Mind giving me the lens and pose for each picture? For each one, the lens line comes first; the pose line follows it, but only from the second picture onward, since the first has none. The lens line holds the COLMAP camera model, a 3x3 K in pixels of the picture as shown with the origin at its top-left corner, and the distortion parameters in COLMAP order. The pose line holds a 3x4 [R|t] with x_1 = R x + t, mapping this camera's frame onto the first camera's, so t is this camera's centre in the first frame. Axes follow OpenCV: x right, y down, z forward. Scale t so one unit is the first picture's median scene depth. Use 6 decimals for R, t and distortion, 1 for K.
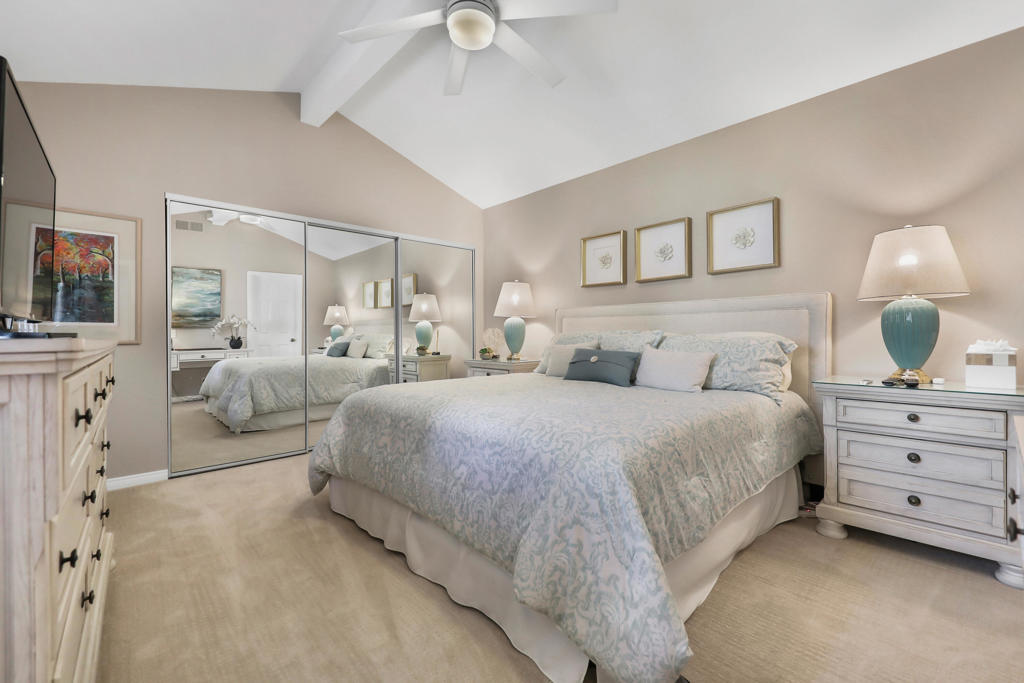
lens RADIAL K [[430.3, 0, 516.9], [0, 430.3, 341.4], [0, 0, 1]] dist [-0.000764, -0.000395]
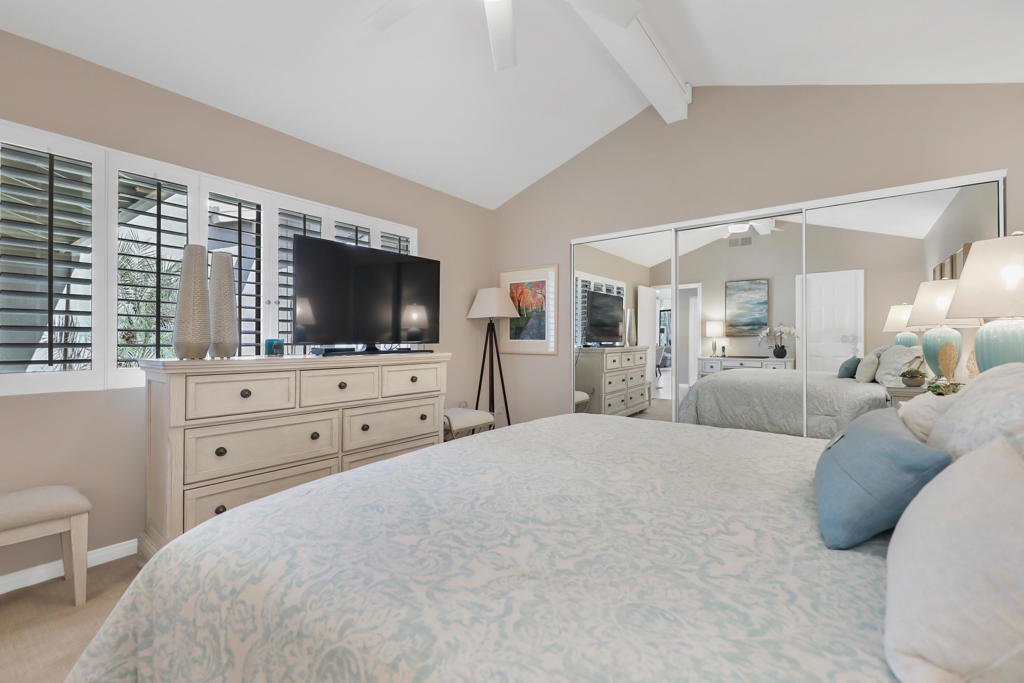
lens RADIAL K [[430.3, 0, 516.9], [0, 430.3, 341.4], [0, 0, 1]] dist [-0.000764, -0.000395]
pose [[0.202417, 0.009073, -0.979257, 0.281724], [-0.015873, 0.999856, 0.005983, -0.026058], [0.979171, 0.014332, 0.202532, 0.364760]]
